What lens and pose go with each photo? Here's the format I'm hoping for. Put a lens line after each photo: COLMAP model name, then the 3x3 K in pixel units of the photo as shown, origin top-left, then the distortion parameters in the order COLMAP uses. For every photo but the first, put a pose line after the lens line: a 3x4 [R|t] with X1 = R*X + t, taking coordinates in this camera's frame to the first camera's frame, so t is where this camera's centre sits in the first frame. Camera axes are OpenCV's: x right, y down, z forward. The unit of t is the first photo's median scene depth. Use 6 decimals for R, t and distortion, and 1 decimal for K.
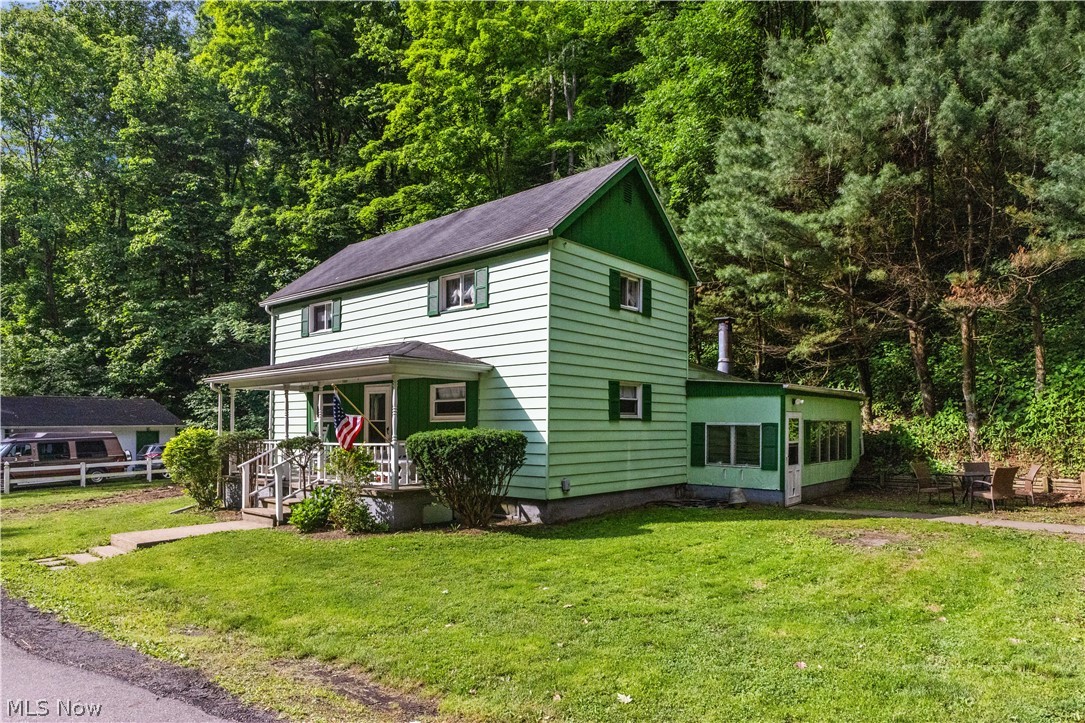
lens RADIAL K [[663.3, 0, 543.3], [0, 663.3, 358.2], [0, 0, 1]] dist [-0.000527, 0.000005]
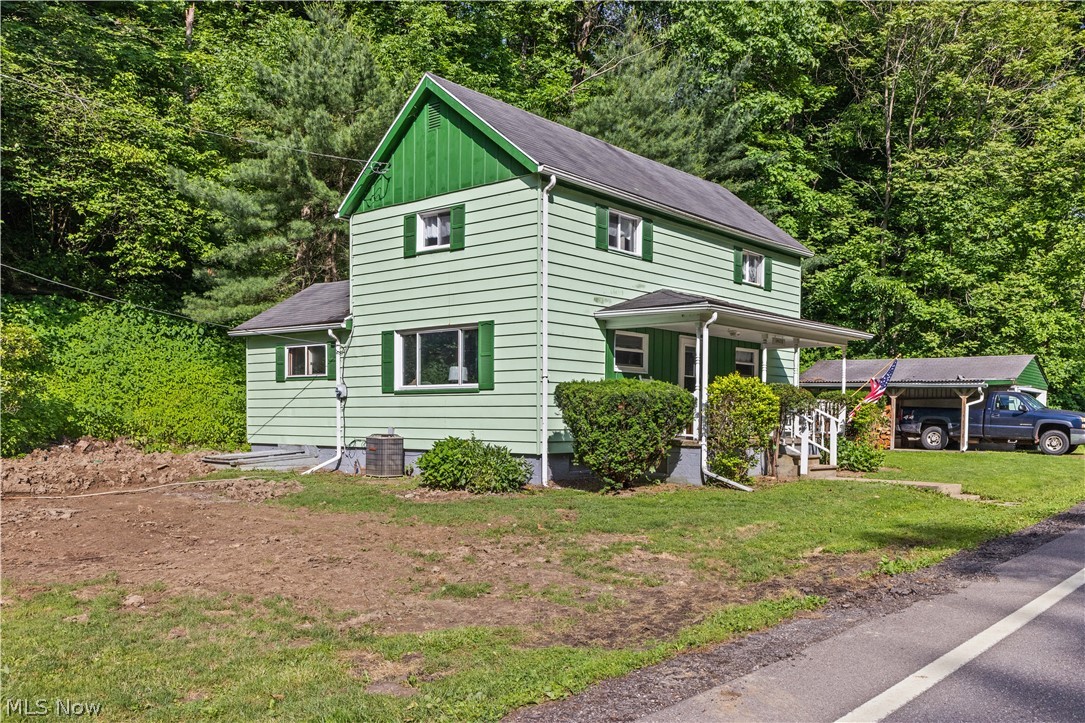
lens RADIAL K [[936.3, 0, 541.9], [0, 936.3, 360.4], [0, 0, 1]] dist [-0.002940, 0.000118]
pose [[-0.012496, 0.061503, 0.998029, -1.637411], [-0.112376, 0.991697, -0.062519, 0.187031], [-0.993587, -0.112935, -0.005480, 1.289533]]
